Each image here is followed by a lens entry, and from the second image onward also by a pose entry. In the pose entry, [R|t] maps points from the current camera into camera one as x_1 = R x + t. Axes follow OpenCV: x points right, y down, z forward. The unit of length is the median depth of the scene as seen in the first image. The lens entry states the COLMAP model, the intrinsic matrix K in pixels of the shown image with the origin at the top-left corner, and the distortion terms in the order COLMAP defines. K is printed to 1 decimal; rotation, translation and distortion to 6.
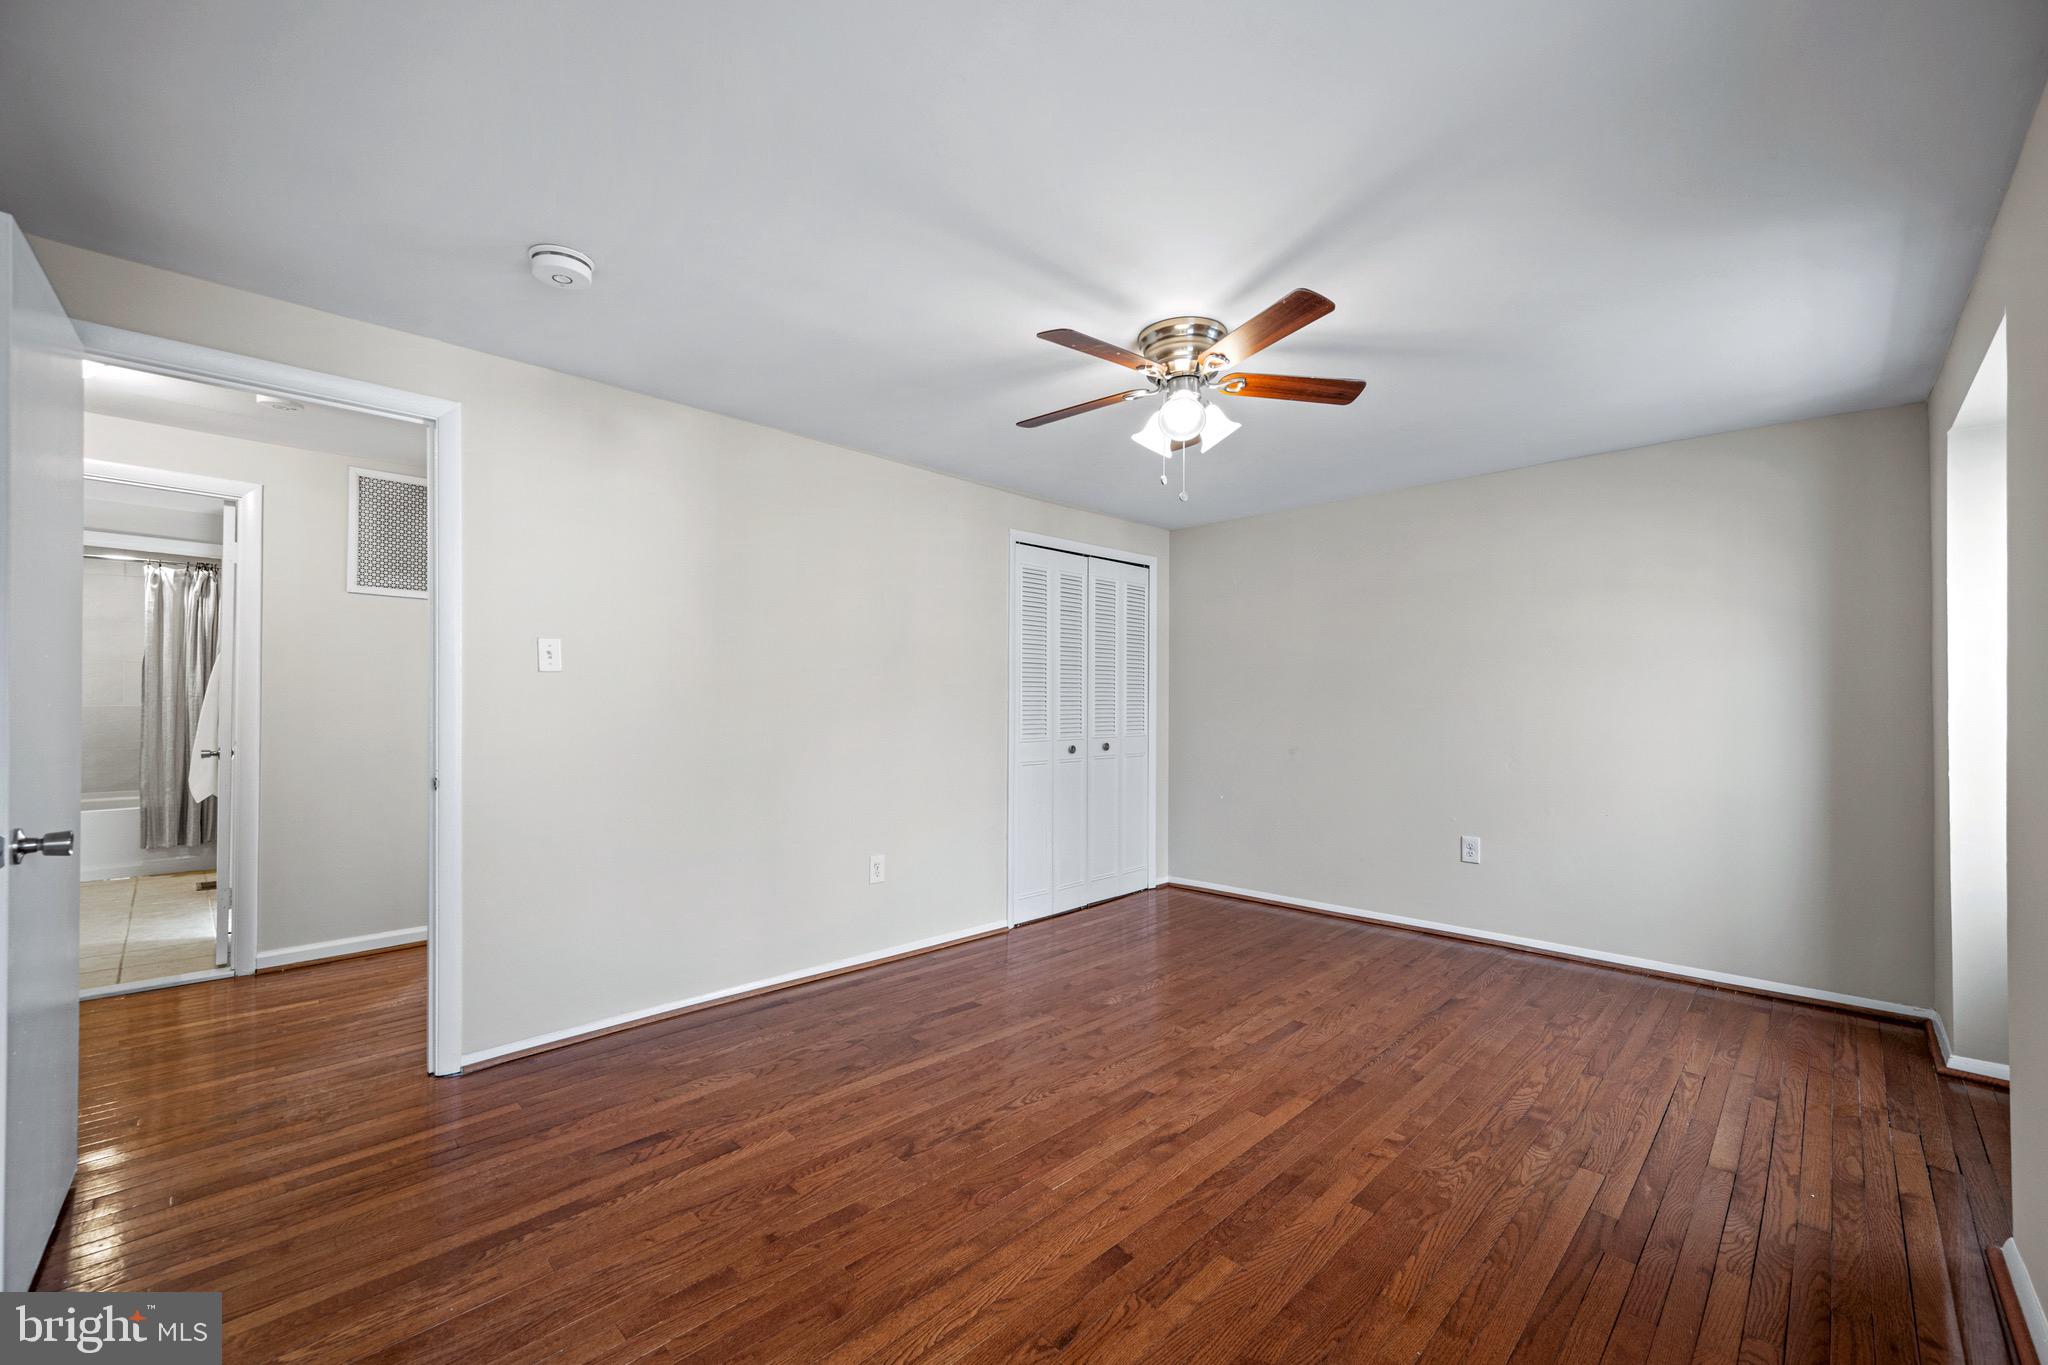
lens RADIAL K [[828.2, 0, 1022.1], [0, 828.2, 694.1], [0, 0, 1]] dist [-0.000166, 0.000610]
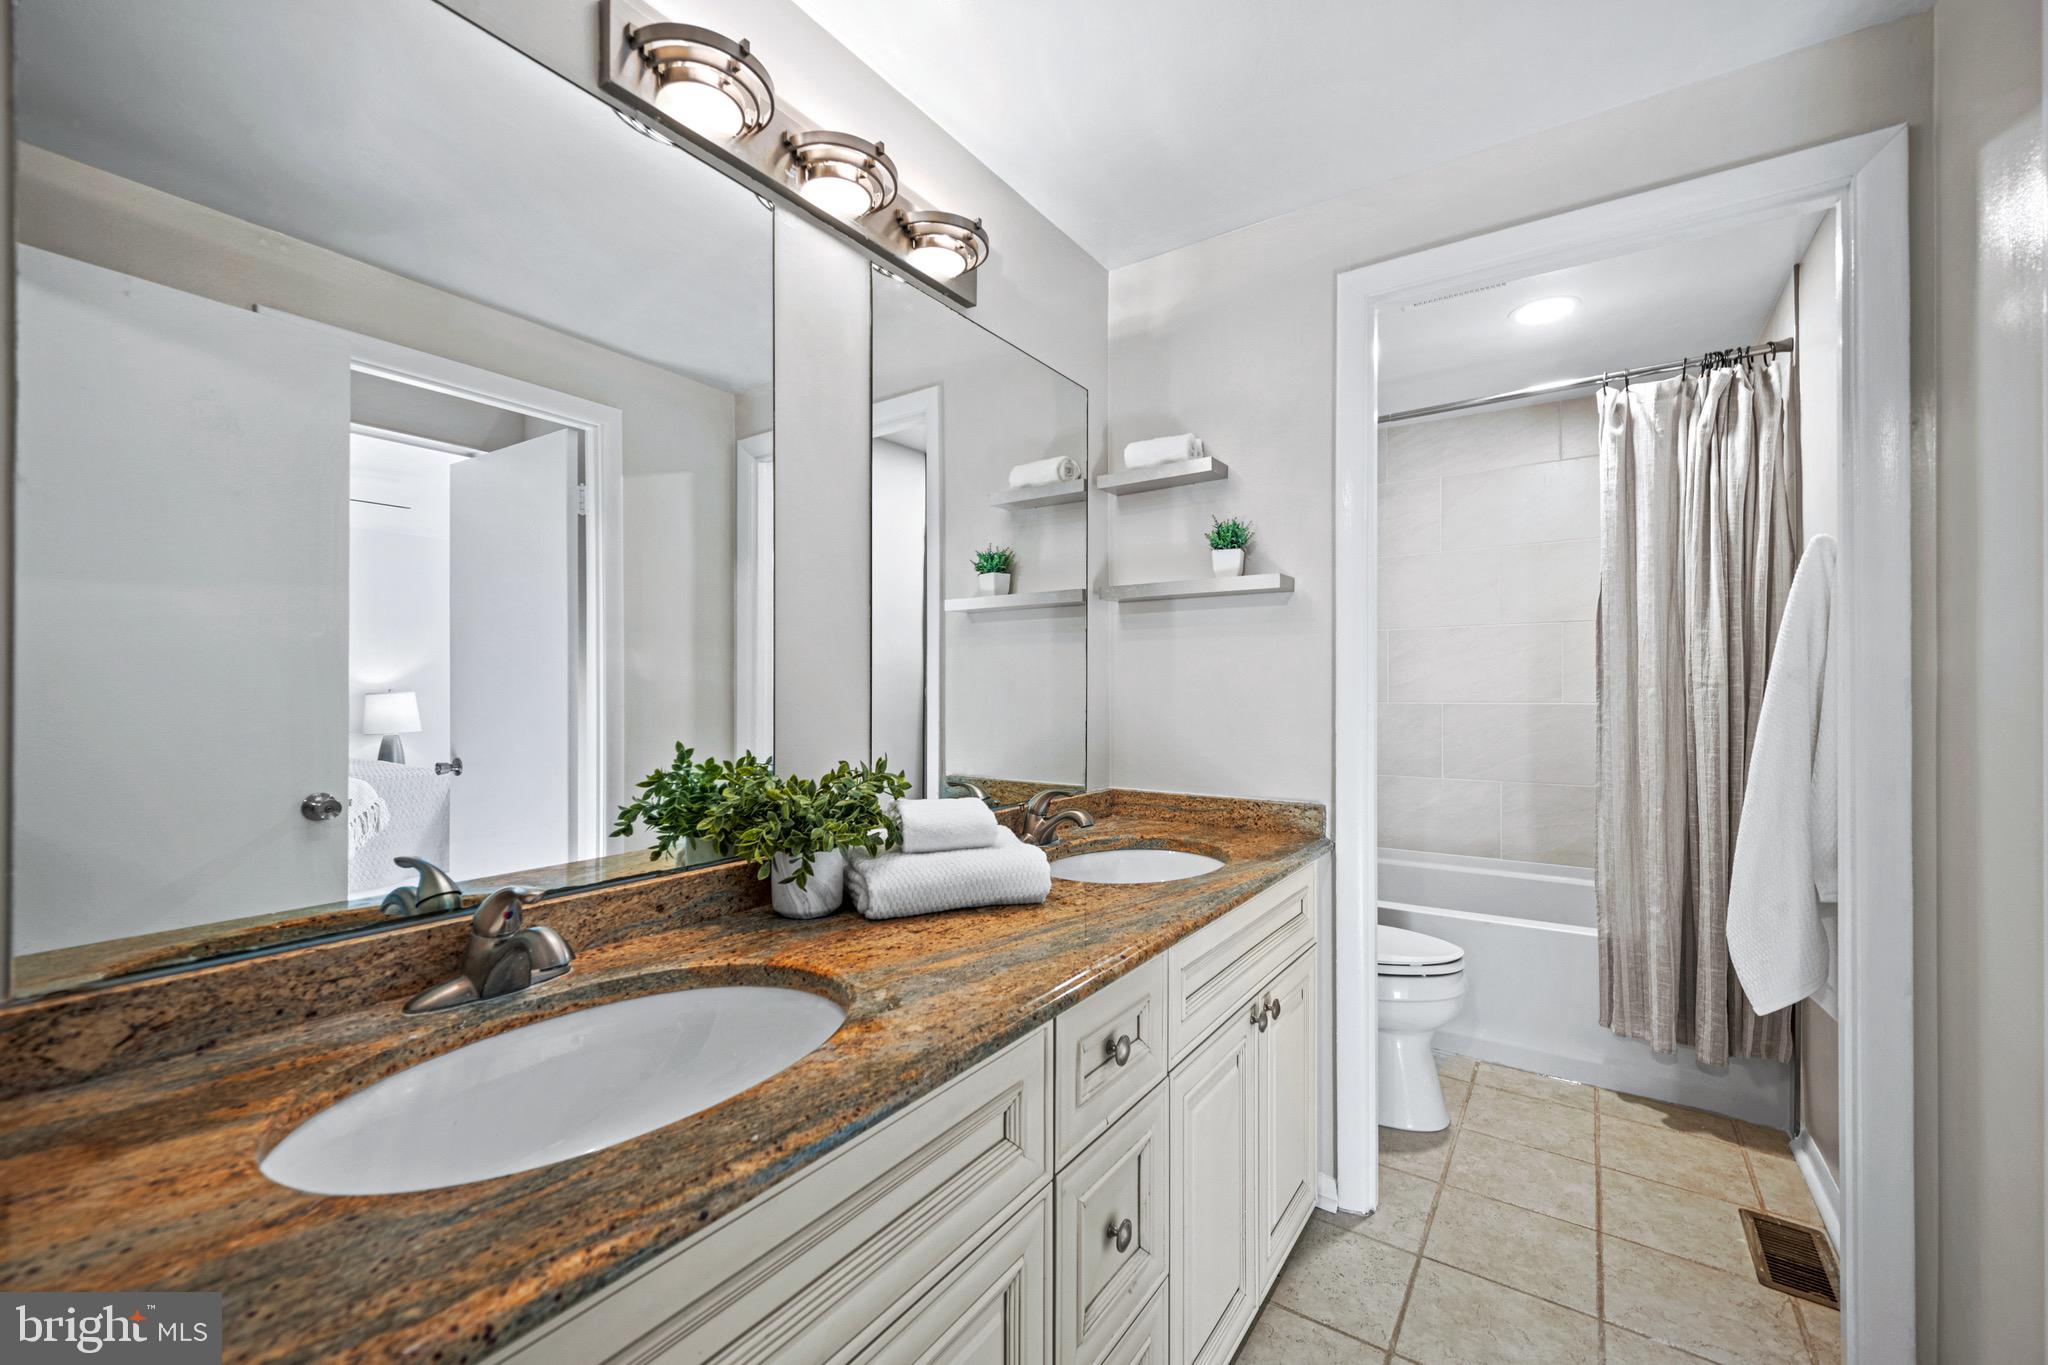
lens RADIAL K [[828.2, 0, 1030.8], [0, 828.2, 686.4], [0, 0, 1]] dist [-0.000166, 0.000610]
pose [[0.186082, -0.010826, -0.982475, -0.670565], [0.009712, 0.999911, -0.009179, 0.004218], [0.982486, -0.007834, 0.186170, 0.608077]]
